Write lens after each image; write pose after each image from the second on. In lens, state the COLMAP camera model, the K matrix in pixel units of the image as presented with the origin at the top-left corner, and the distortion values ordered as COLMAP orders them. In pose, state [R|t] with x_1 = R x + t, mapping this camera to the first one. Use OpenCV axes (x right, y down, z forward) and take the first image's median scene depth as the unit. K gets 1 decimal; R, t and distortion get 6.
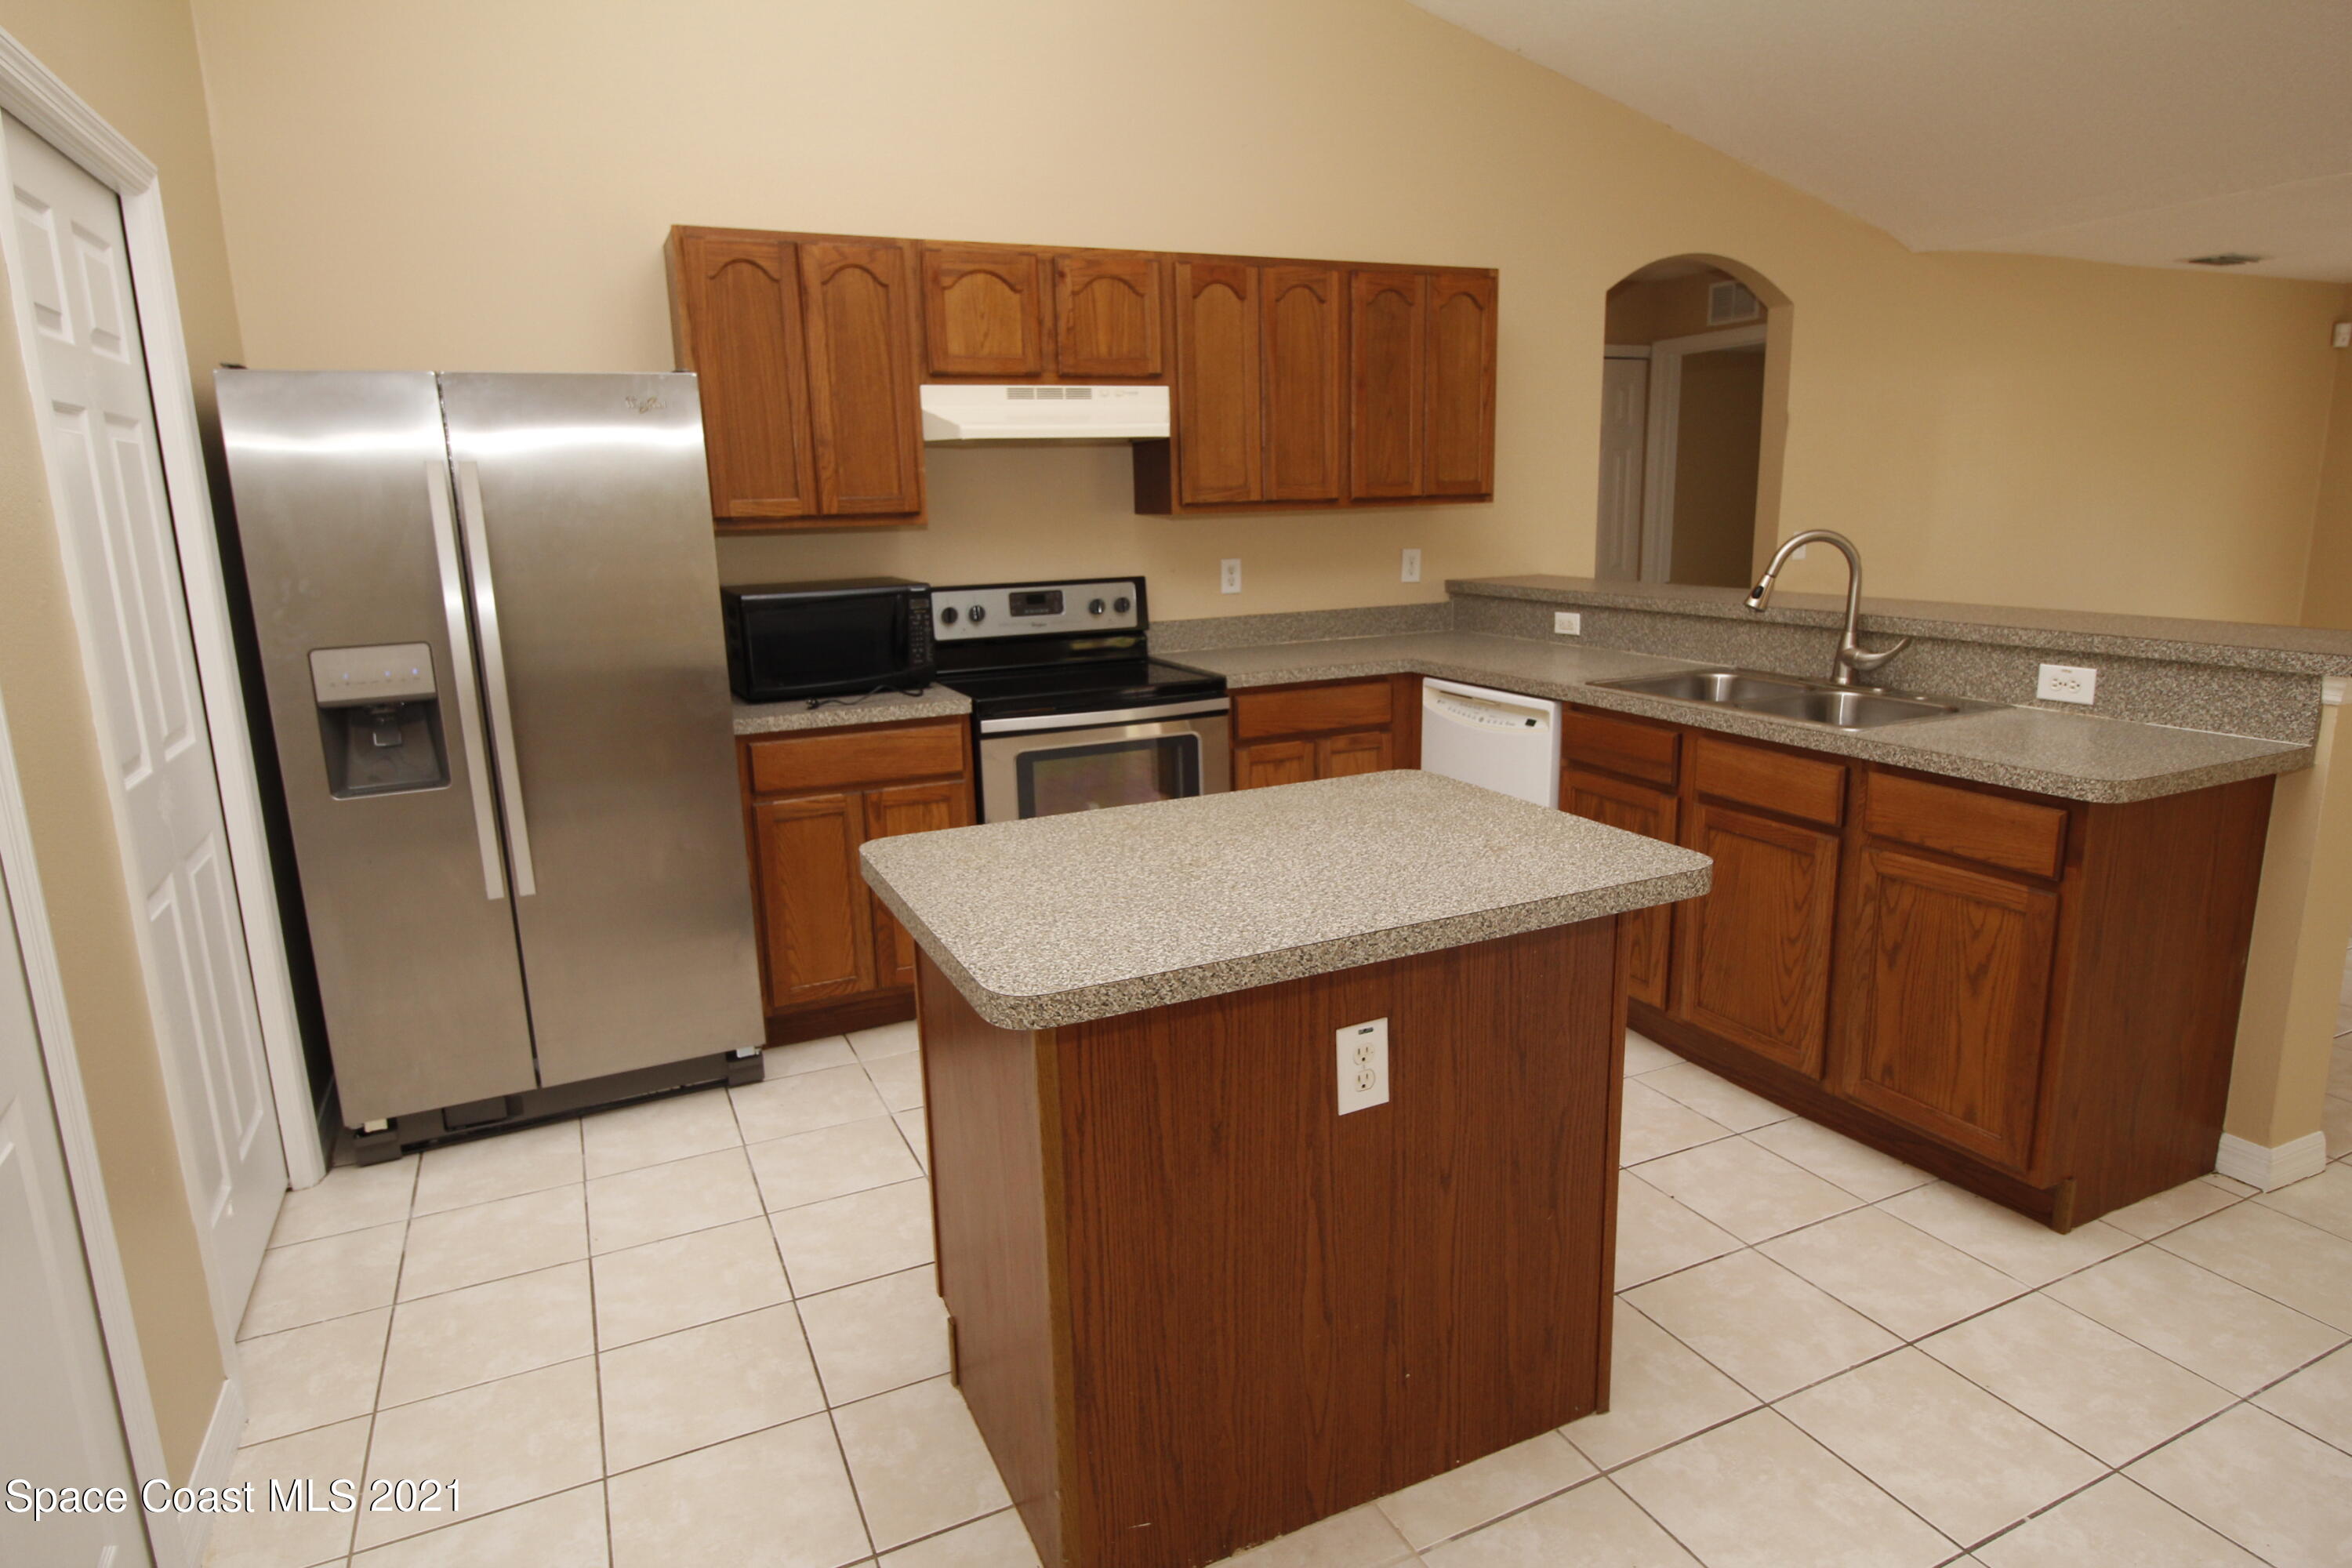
lens RADIAL K [[1346.2, 0, 1175.4], [0, 1346.2, 778.1], [0, 0, 1]] dist [-0.008601, -0.002084]
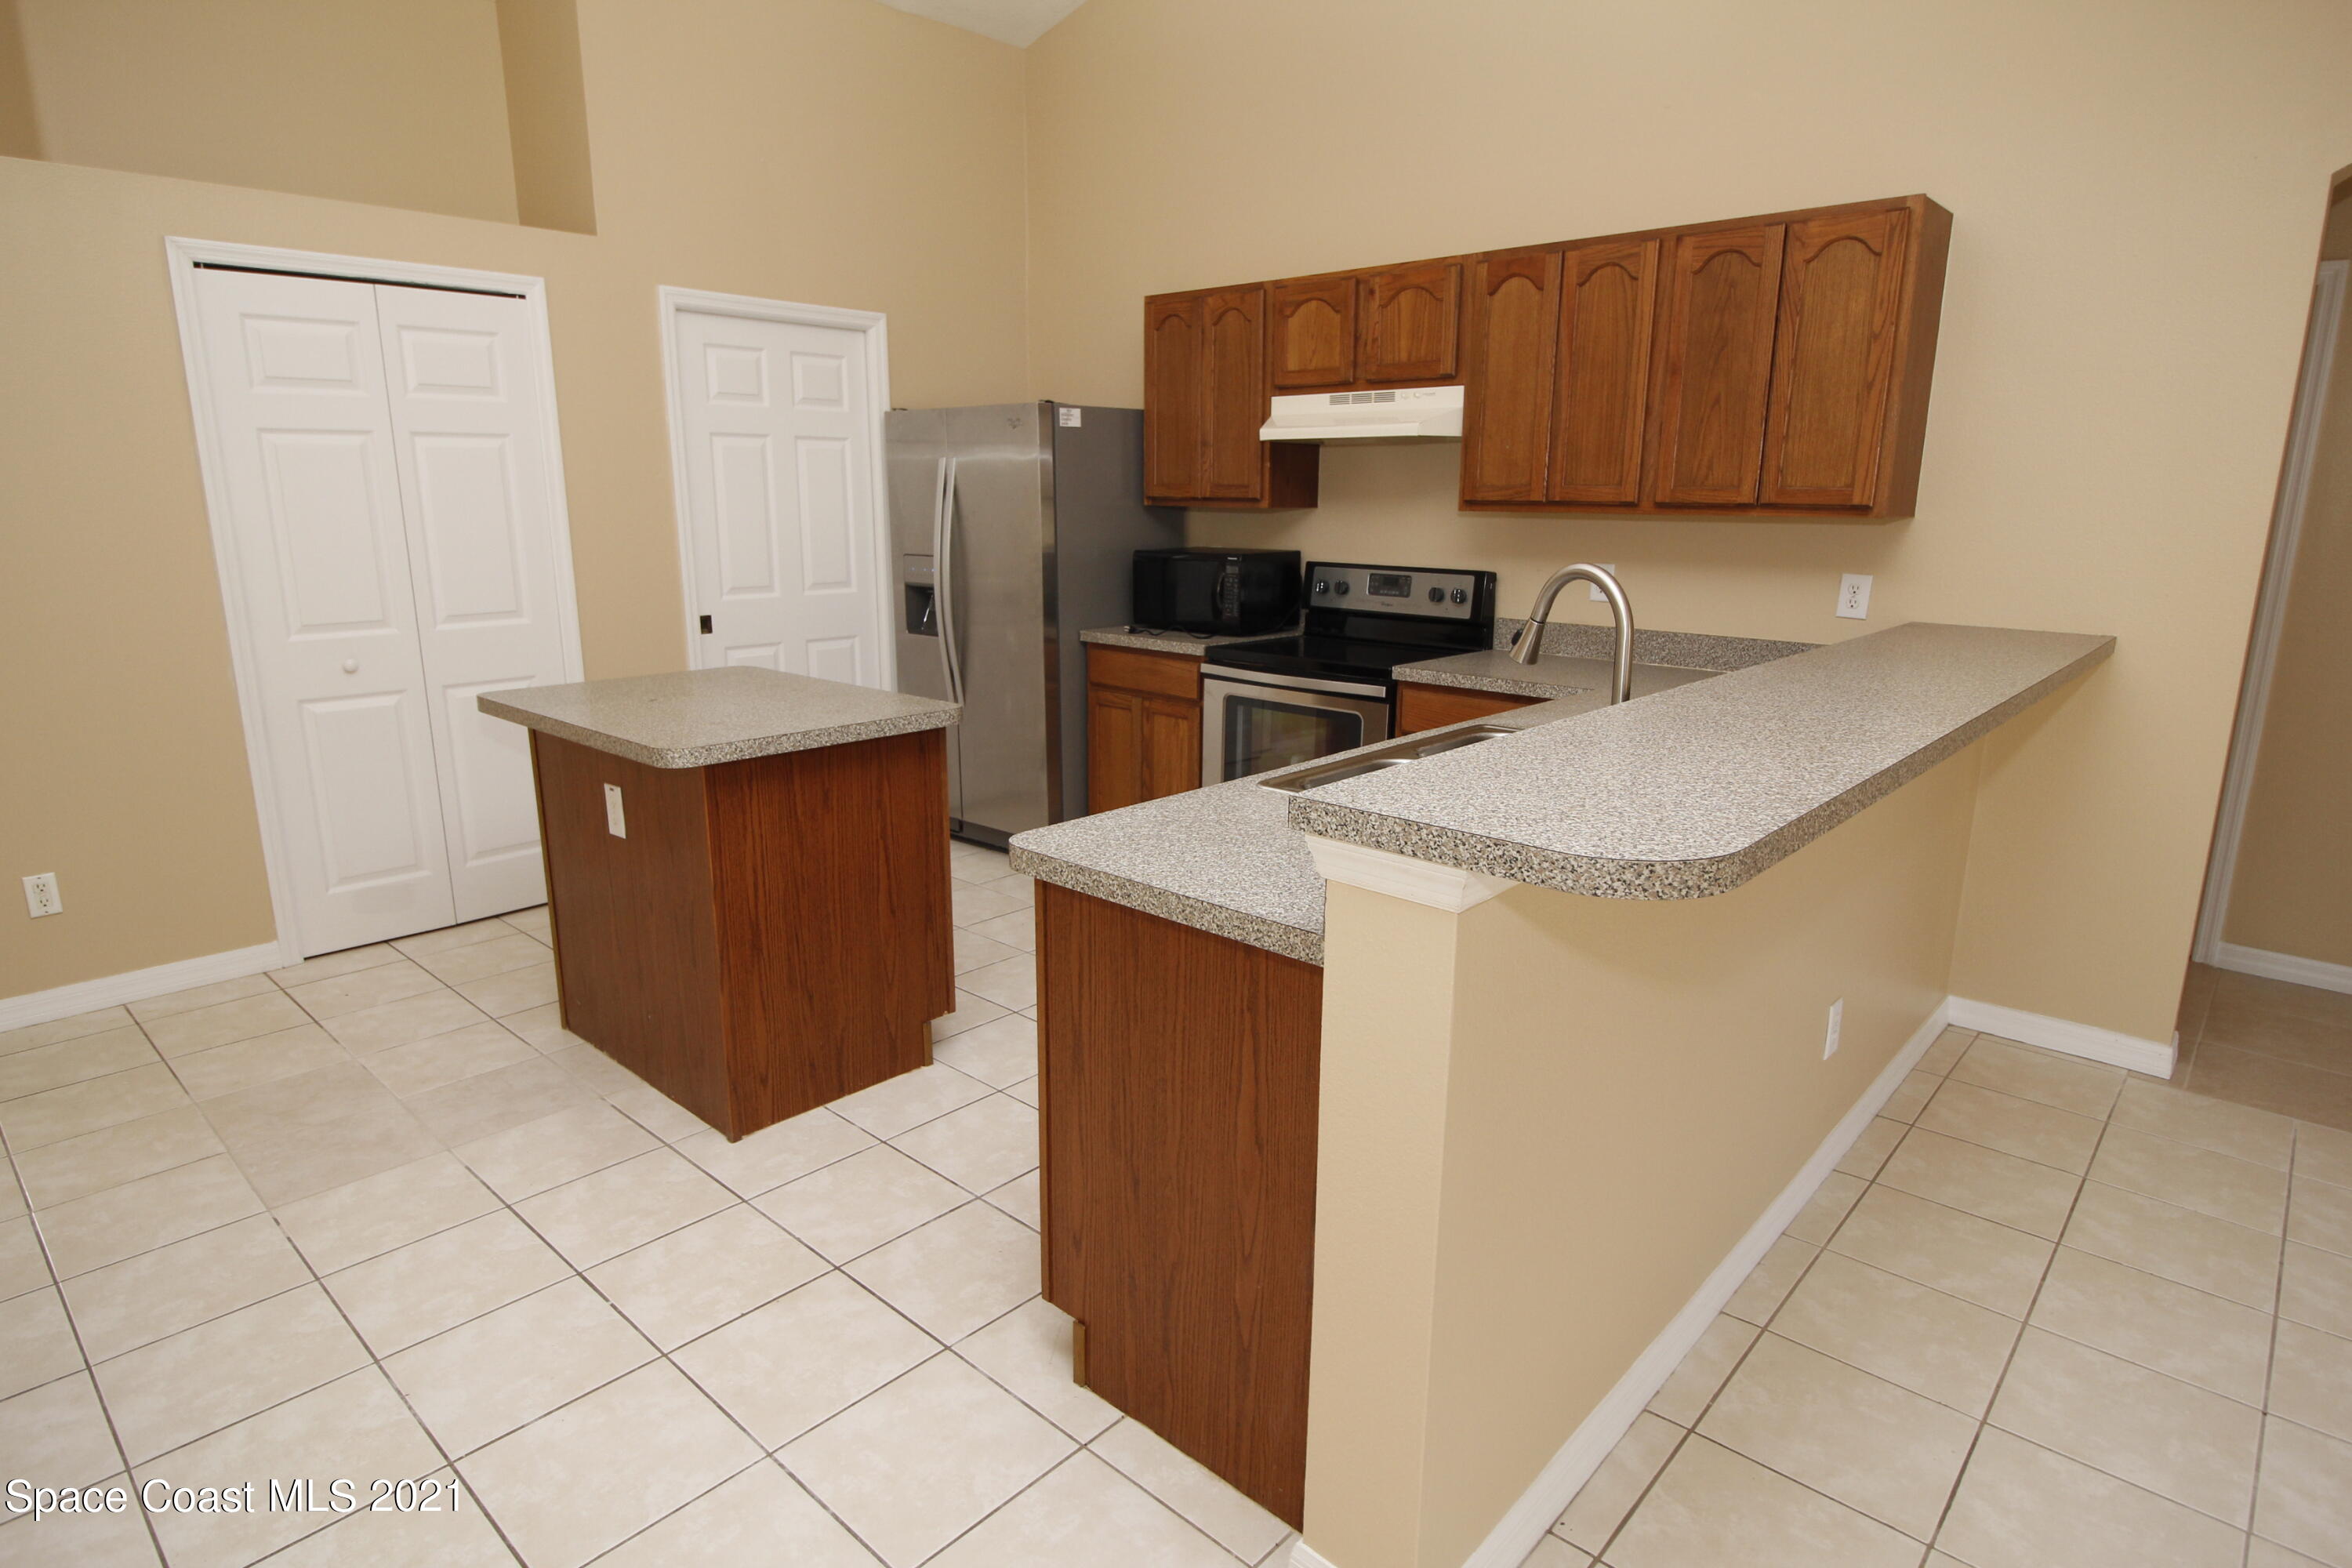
lens RADIAL K [[1290.2, 0, 1173.4], [0, 1290.2, 780.8], [0, 0, 1]] dist [-0.002594, -0.000831]
pose [[0.376122, 0.231164, -0.897271, 0.880916], [-0.208964, 0.964594, 0.160914, -0.114607], [0.902700, 0.126974, 0.411110, 0.442310]]
